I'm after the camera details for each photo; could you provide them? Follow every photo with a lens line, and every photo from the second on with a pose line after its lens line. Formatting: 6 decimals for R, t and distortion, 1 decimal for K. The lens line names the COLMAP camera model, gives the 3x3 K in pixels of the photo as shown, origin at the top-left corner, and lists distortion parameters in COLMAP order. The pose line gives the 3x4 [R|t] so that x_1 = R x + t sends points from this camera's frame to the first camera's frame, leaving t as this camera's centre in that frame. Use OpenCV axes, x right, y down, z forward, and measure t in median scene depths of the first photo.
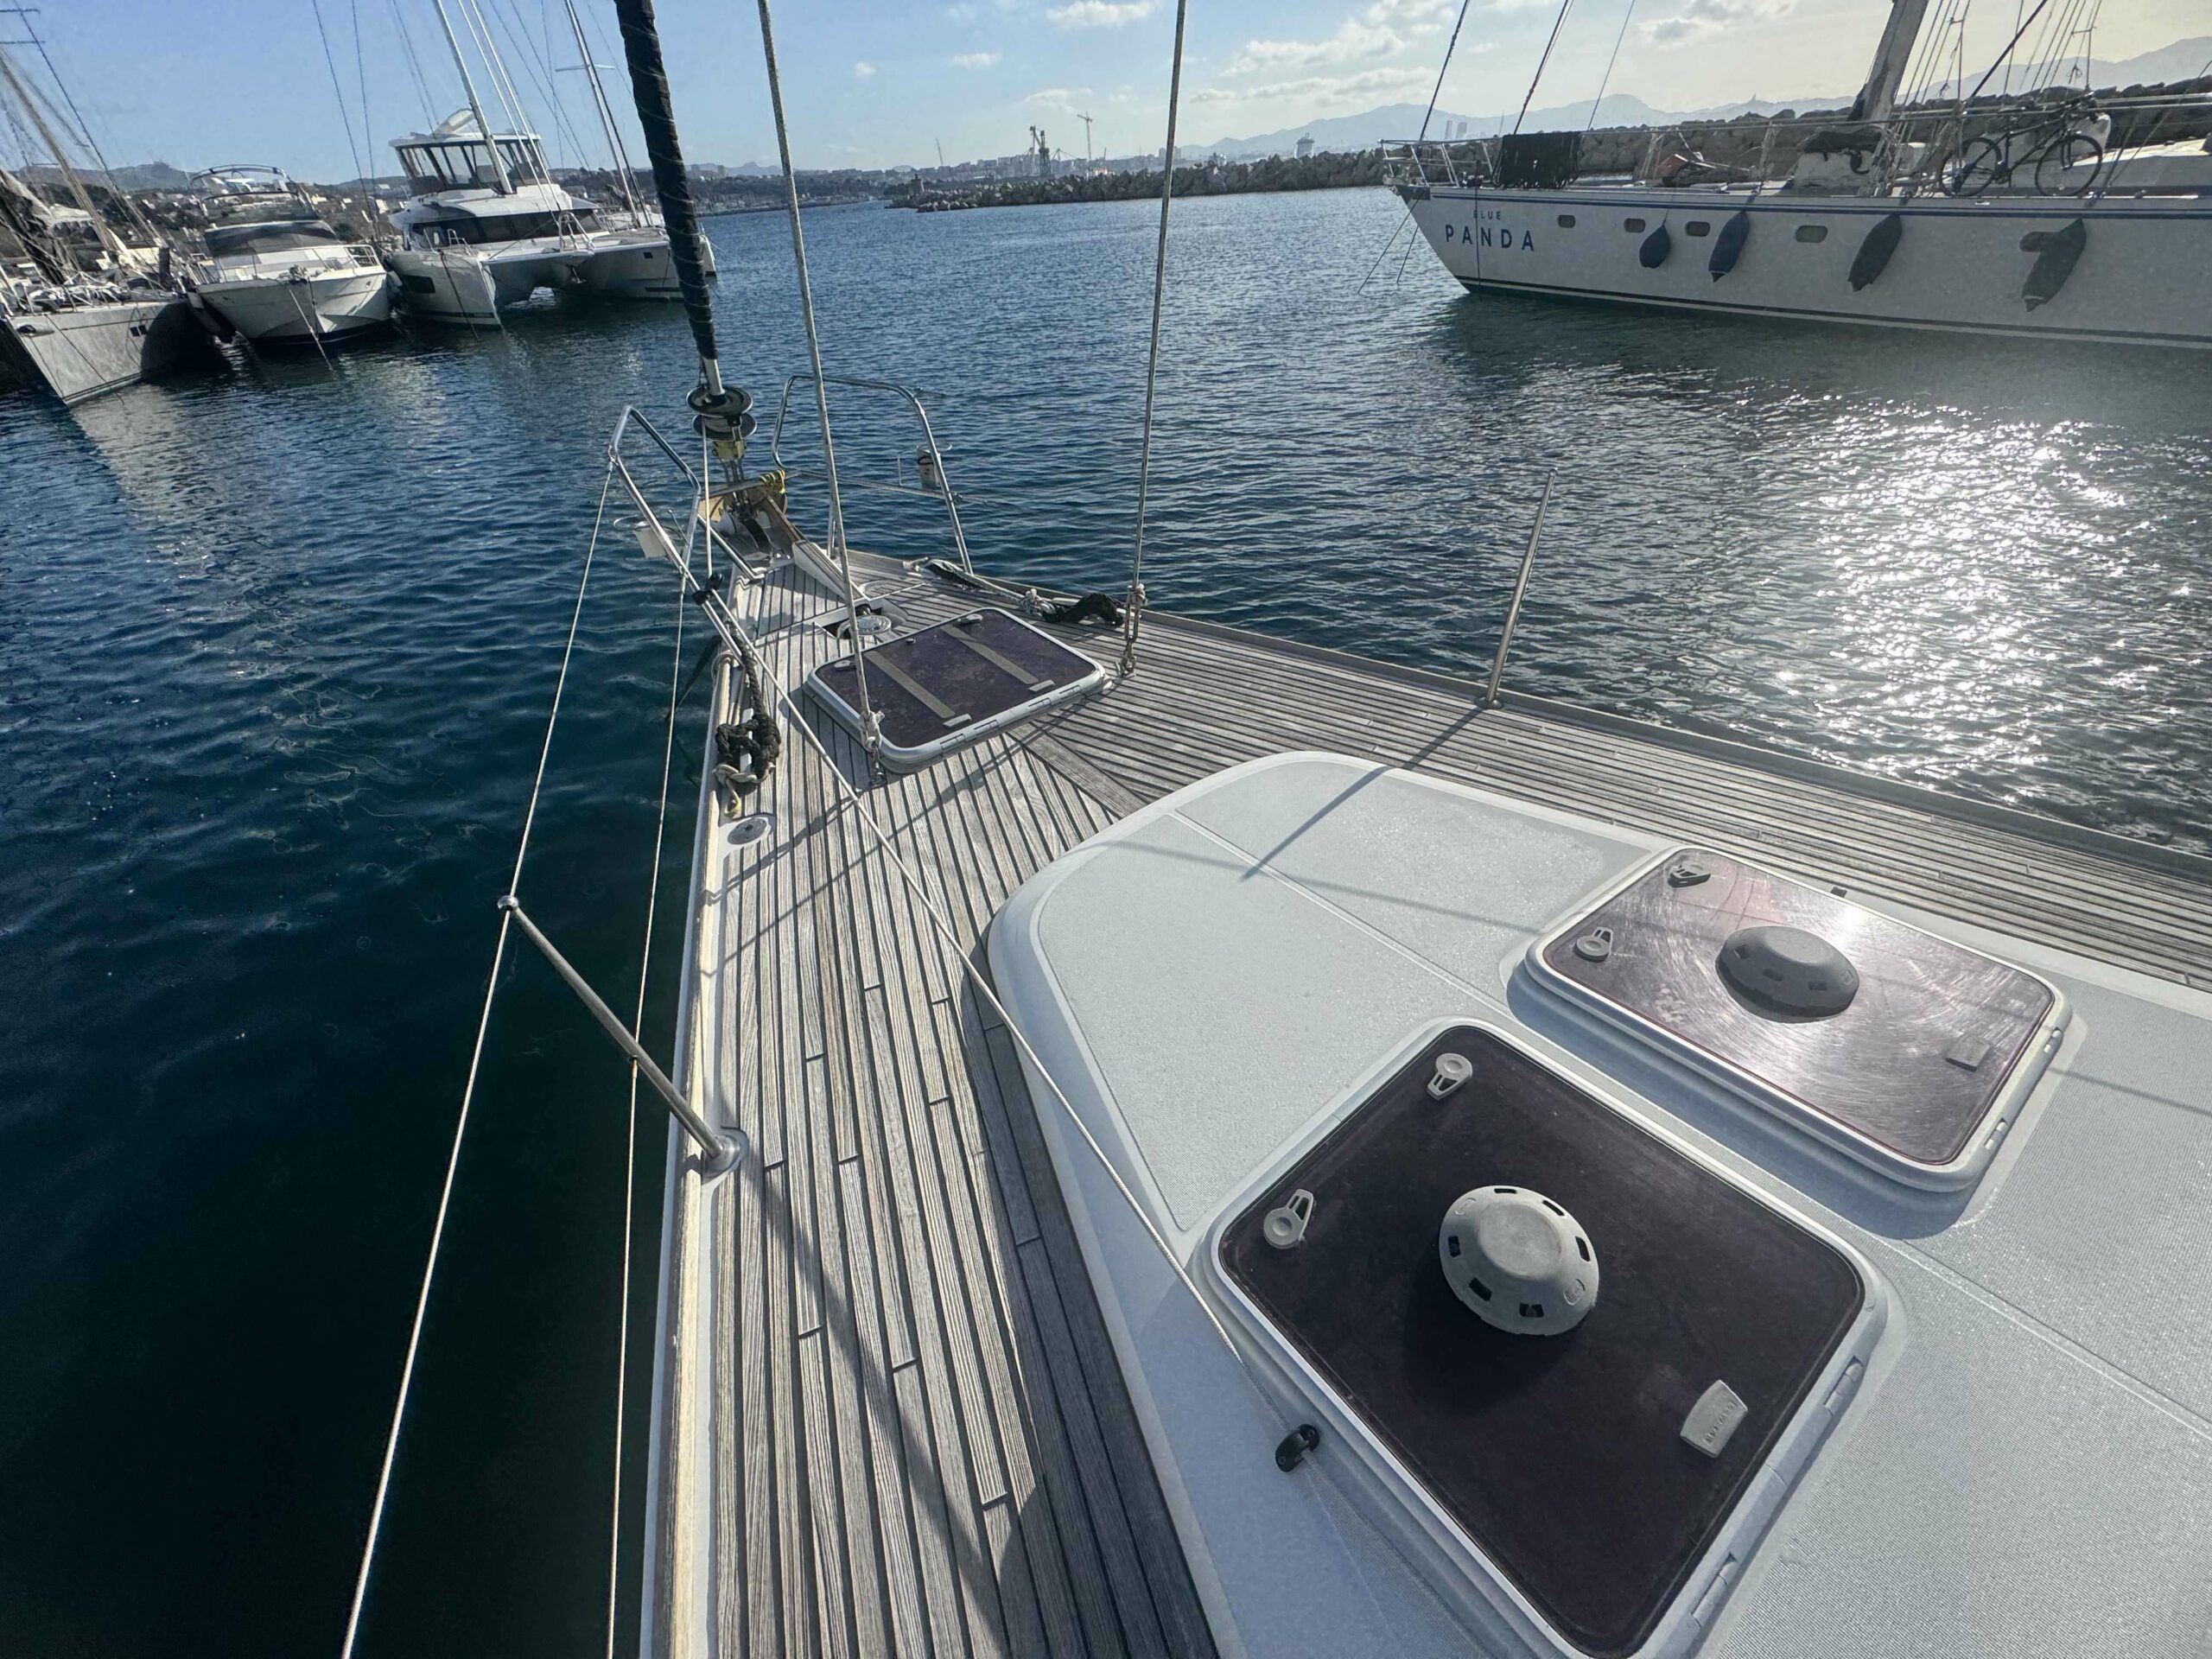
lens RADIAL K [[890.8, 0, 1123.6], [0, 890.8, 838.3], [0, 0, 1]] dist [-0.003412, 0.000329]
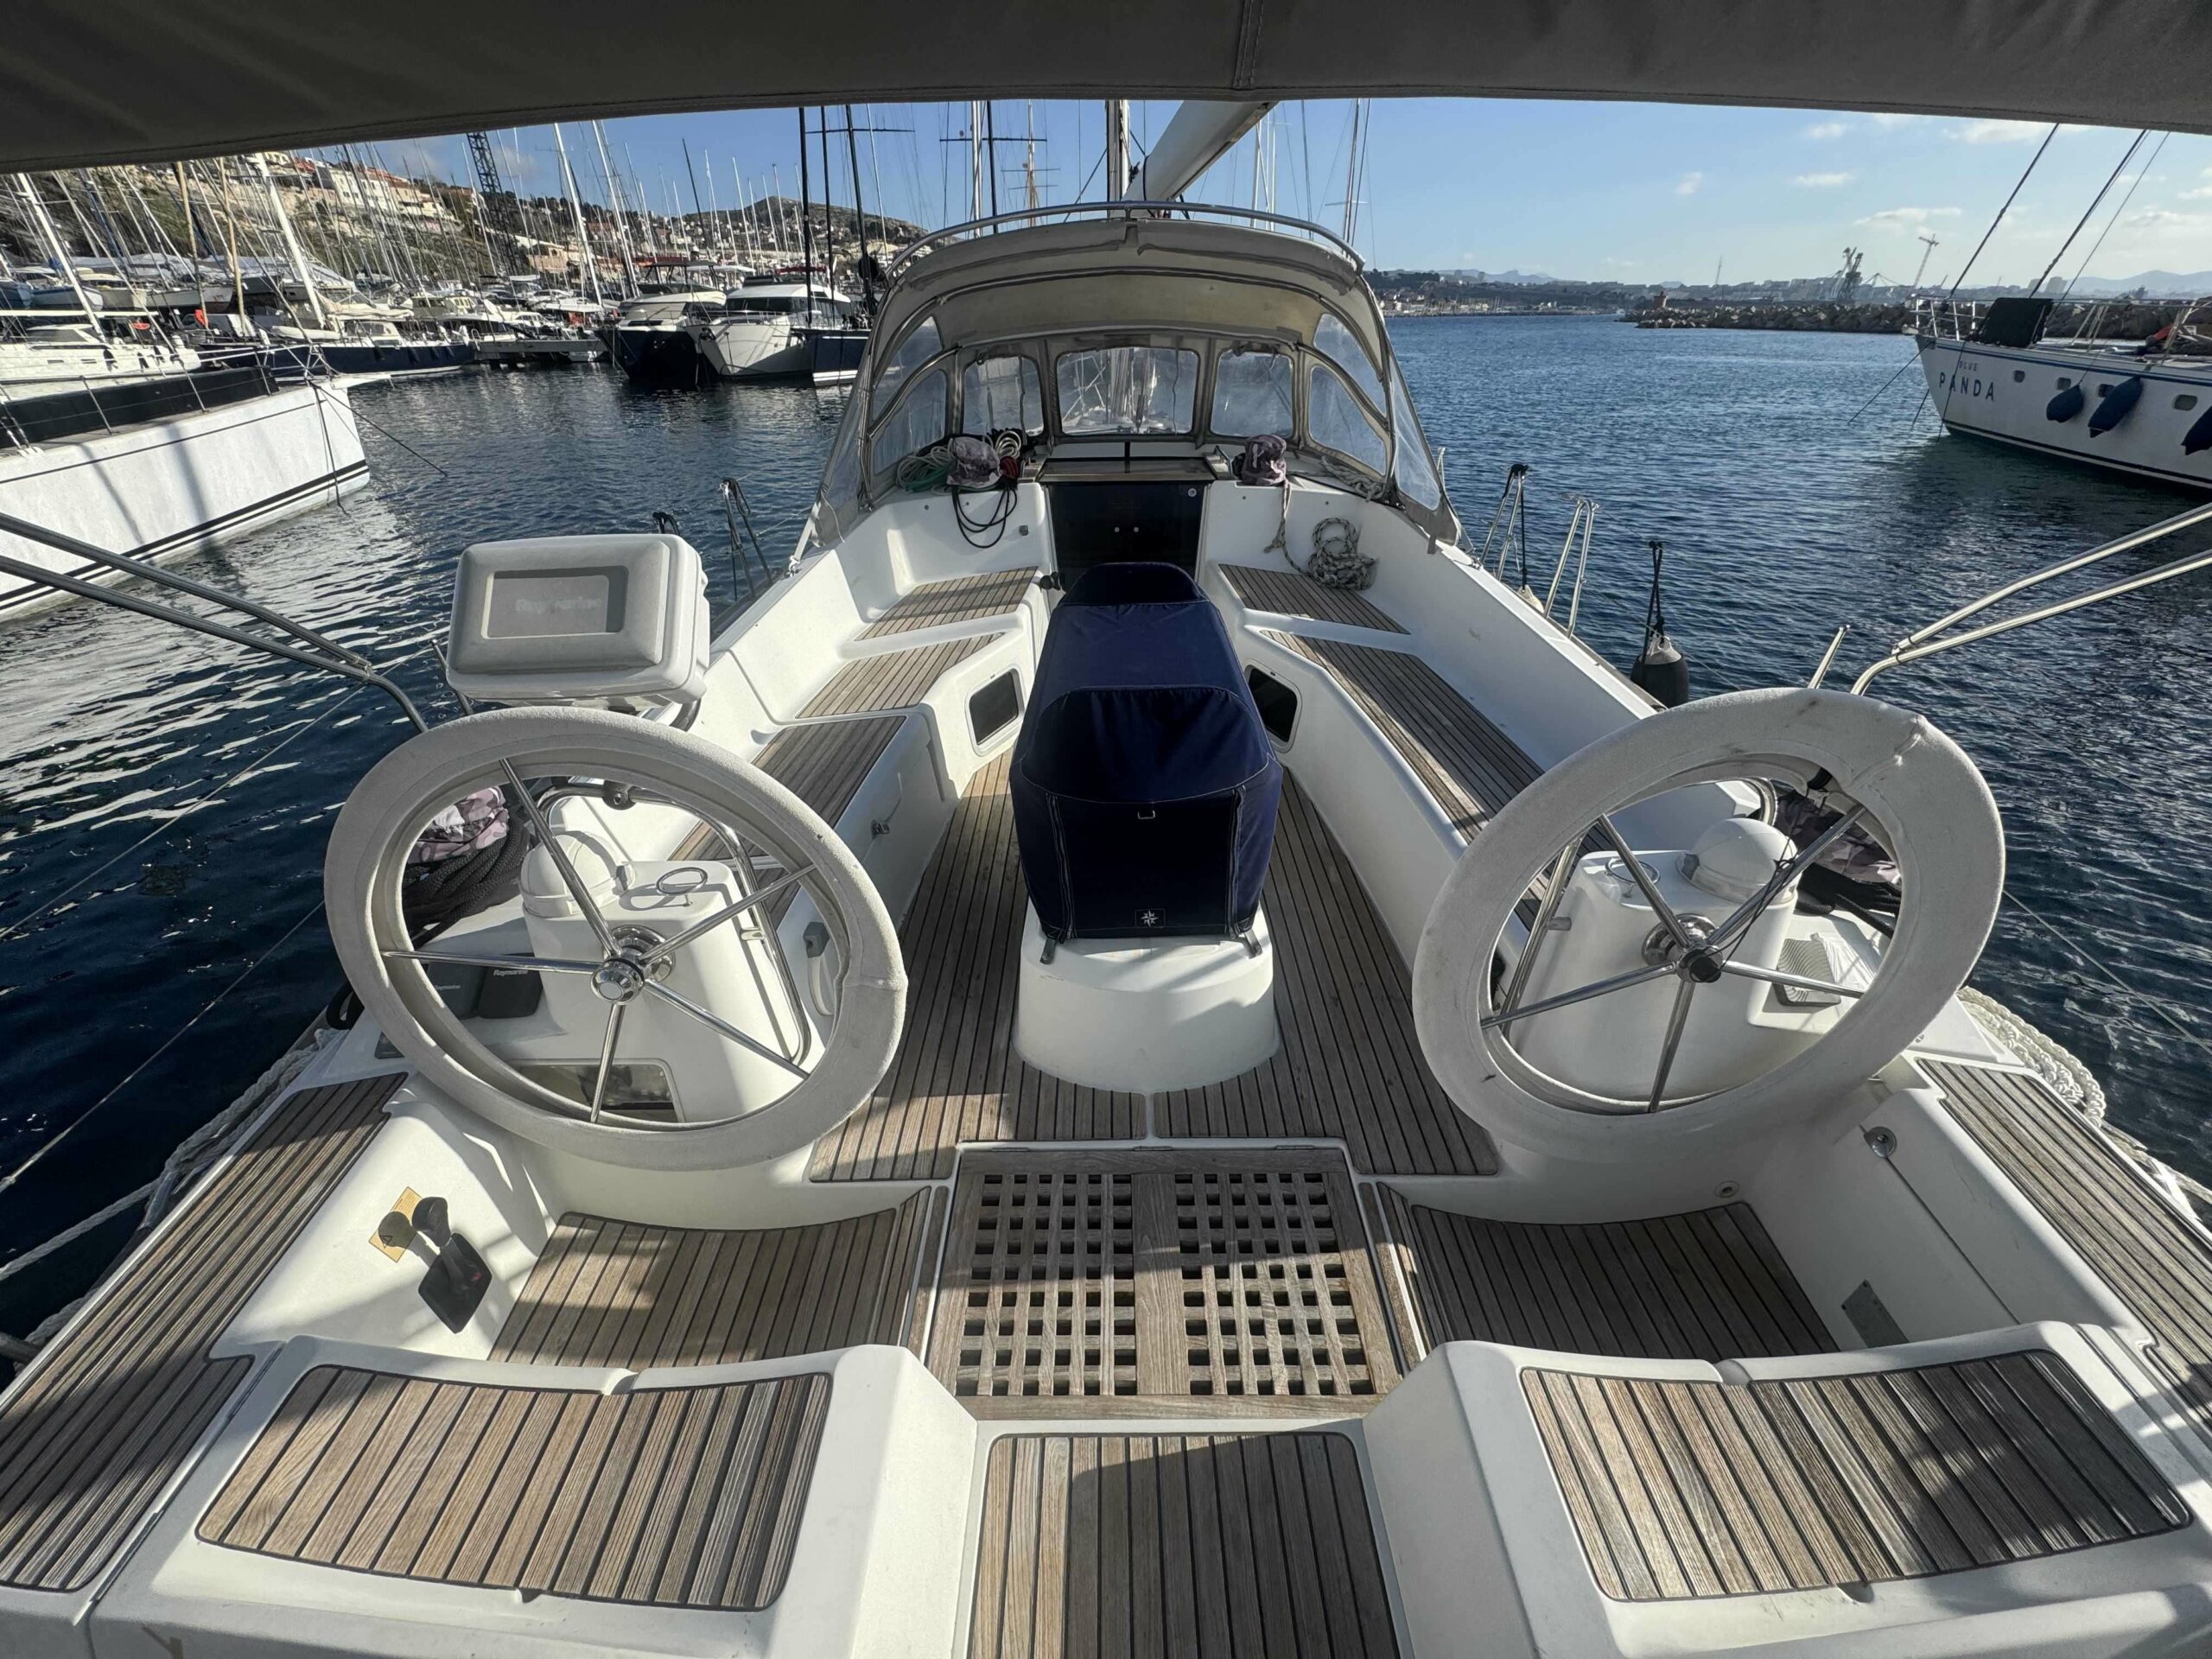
lens RADIAL K [[890.8, 0, 1108.0], [0, 890.8, 839.7], [0, 0, 1]] dist [-0.003412, 0.000329]
pose [[0.772829, 0.373985, -0.512709, 0.240630], [-0.413767, 0.909515, 0.039739, 0.139580], [0.481178, 0.181431, 0.857642, -0.212158]]
